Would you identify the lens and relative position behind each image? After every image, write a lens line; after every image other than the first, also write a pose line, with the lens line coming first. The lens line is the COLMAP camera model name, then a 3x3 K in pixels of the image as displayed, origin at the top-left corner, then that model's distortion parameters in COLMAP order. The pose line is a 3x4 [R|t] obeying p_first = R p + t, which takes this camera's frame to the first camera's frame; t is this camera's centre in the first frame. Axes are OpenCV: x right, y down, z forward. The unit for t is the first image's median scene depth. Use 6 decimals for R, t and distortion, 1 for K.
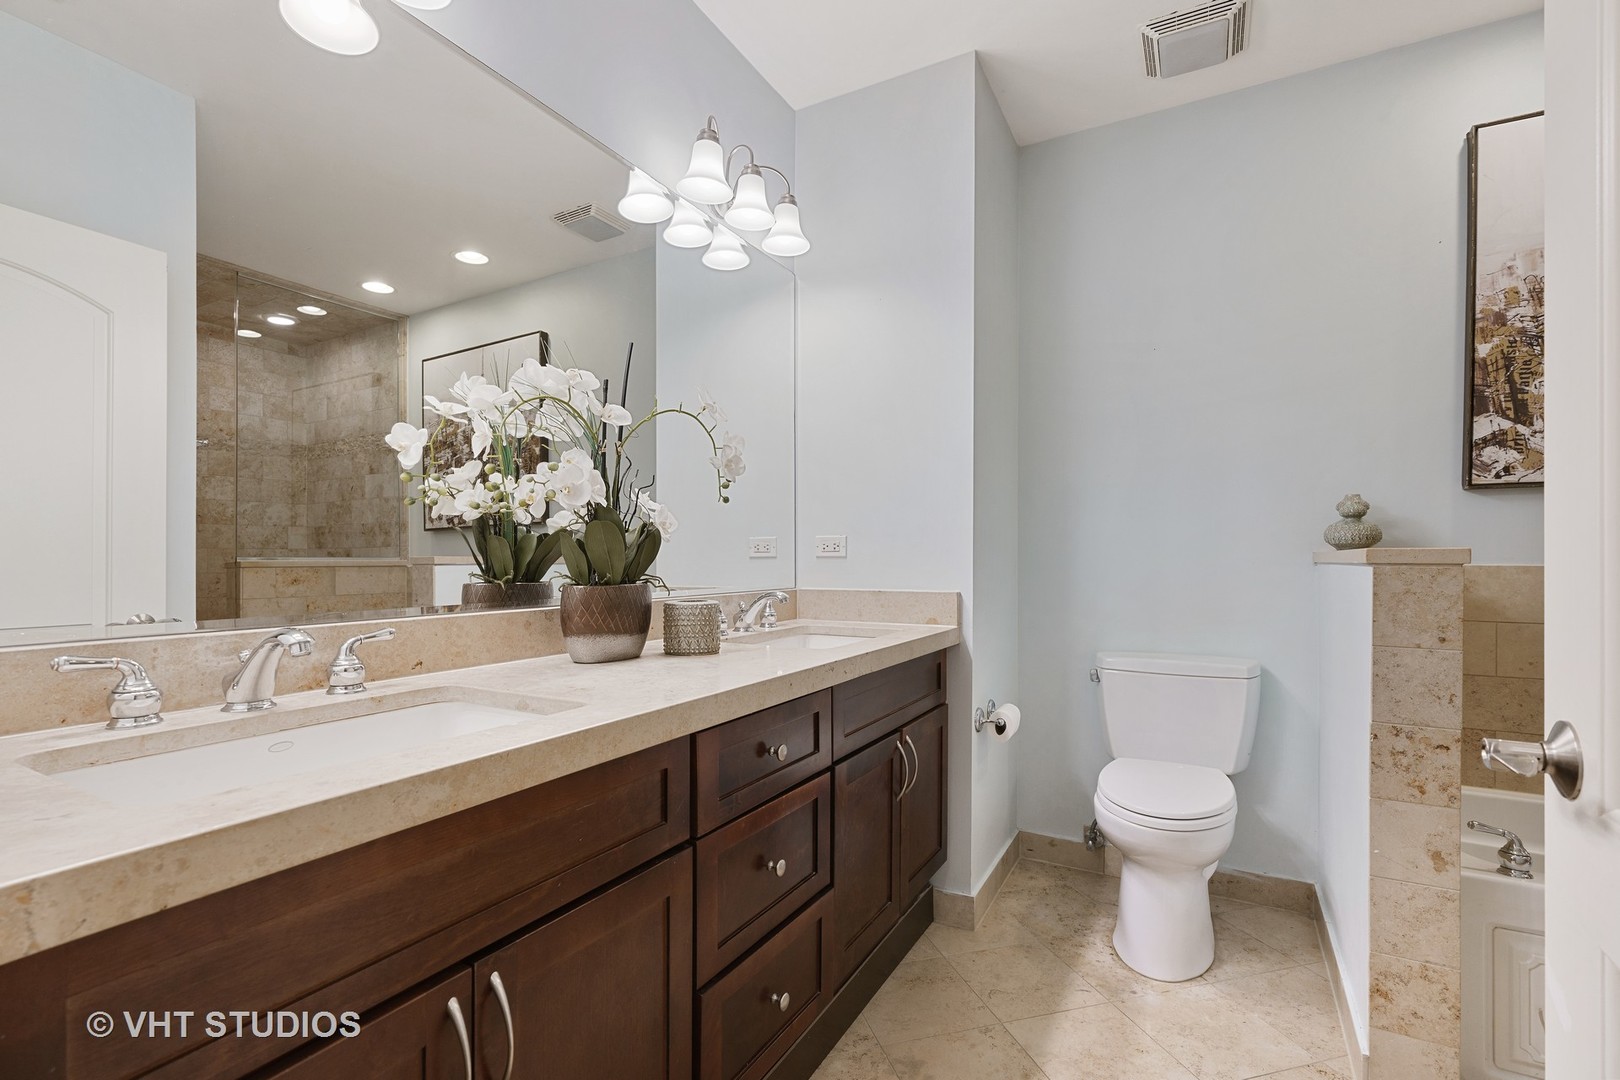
lens RADIAL K [[730.6, 0, 800.7], [0, 730.6, 565.2], [0, 0, 1]] dist [-0.011382, 0.004457]
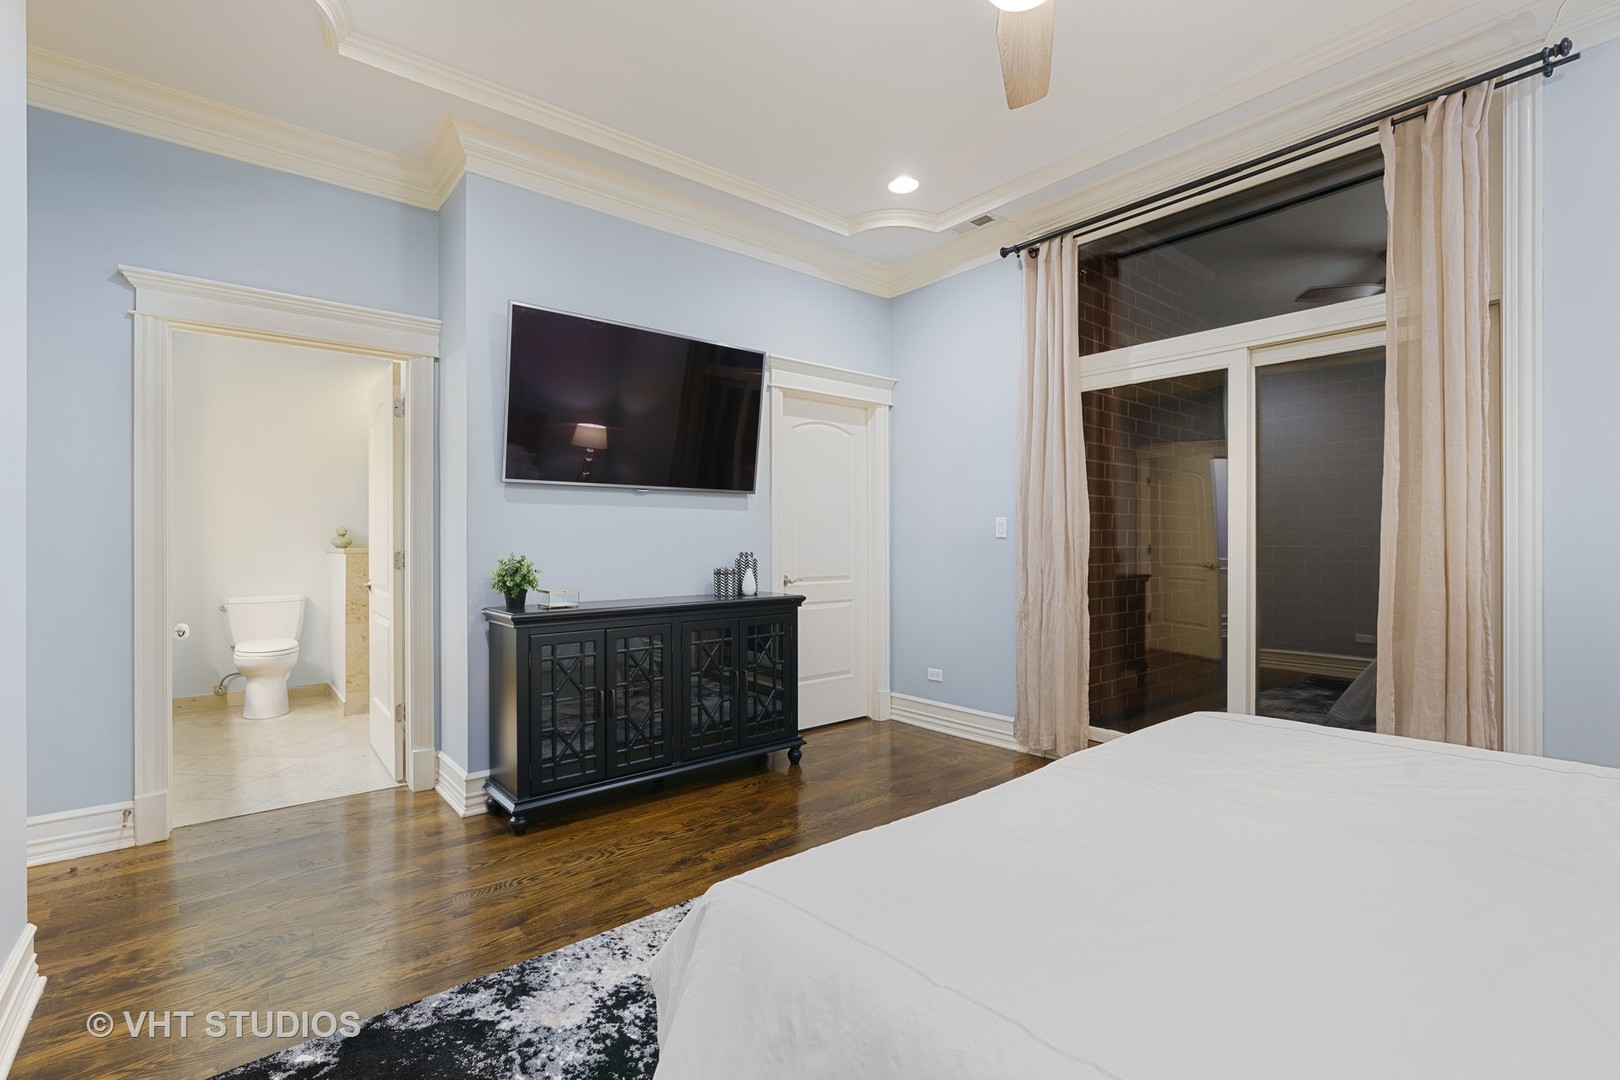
lens RADIAL K [[730.6, 0, 821.9], [0, 730.6, 542.5], [0, 0, 1]] dist [-0.011382, 0.004457]
pose [[0.343307, 0.002571, 0.939220, -1.221720], [0.008186, 0.999950, -0.005729, -0.013038], [-0.939188, 0.009655, 0.343269, -1.680839]]
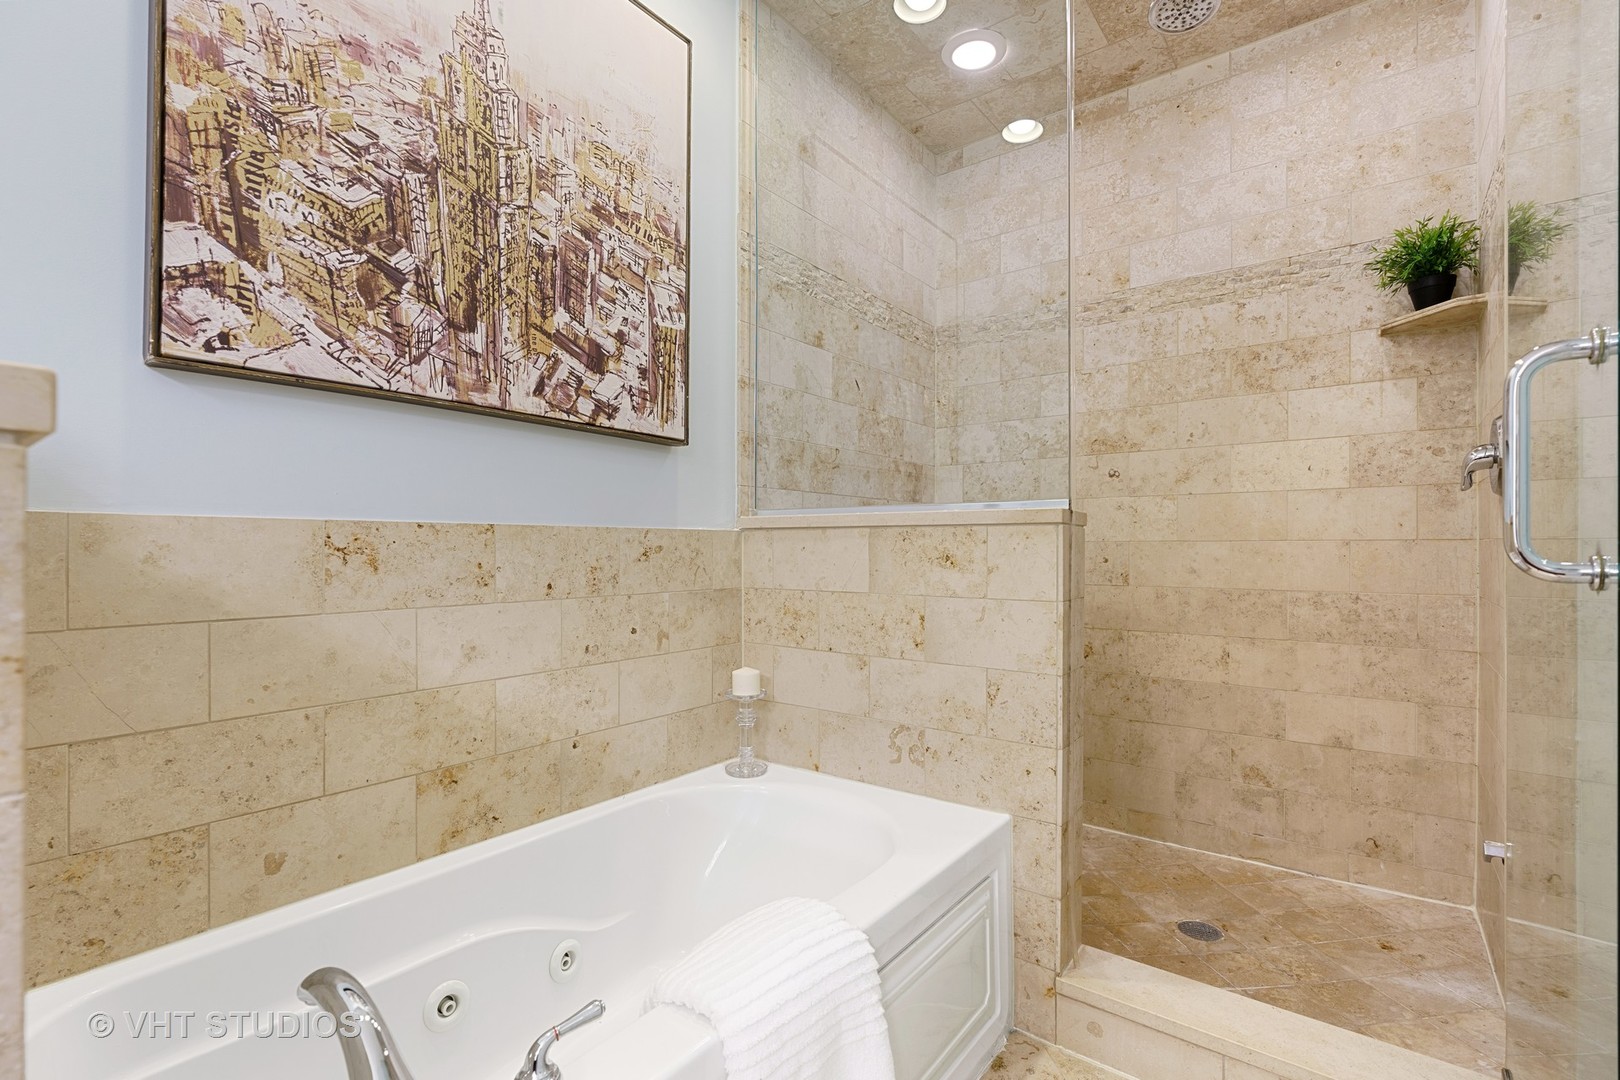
lens RADIAL K [[730.6, 0, 808.5], [0, 730.6, 547.0], [0, 0, 1]] dist [-0.011382, 0.004457]
pose [[0.138190, 0.000409, 0.990406, 0.493896], [0.007408, 0.999972, -0.001447, 0.027554], [-0.990378, 0.007537, 0.138184, 0.491996]]
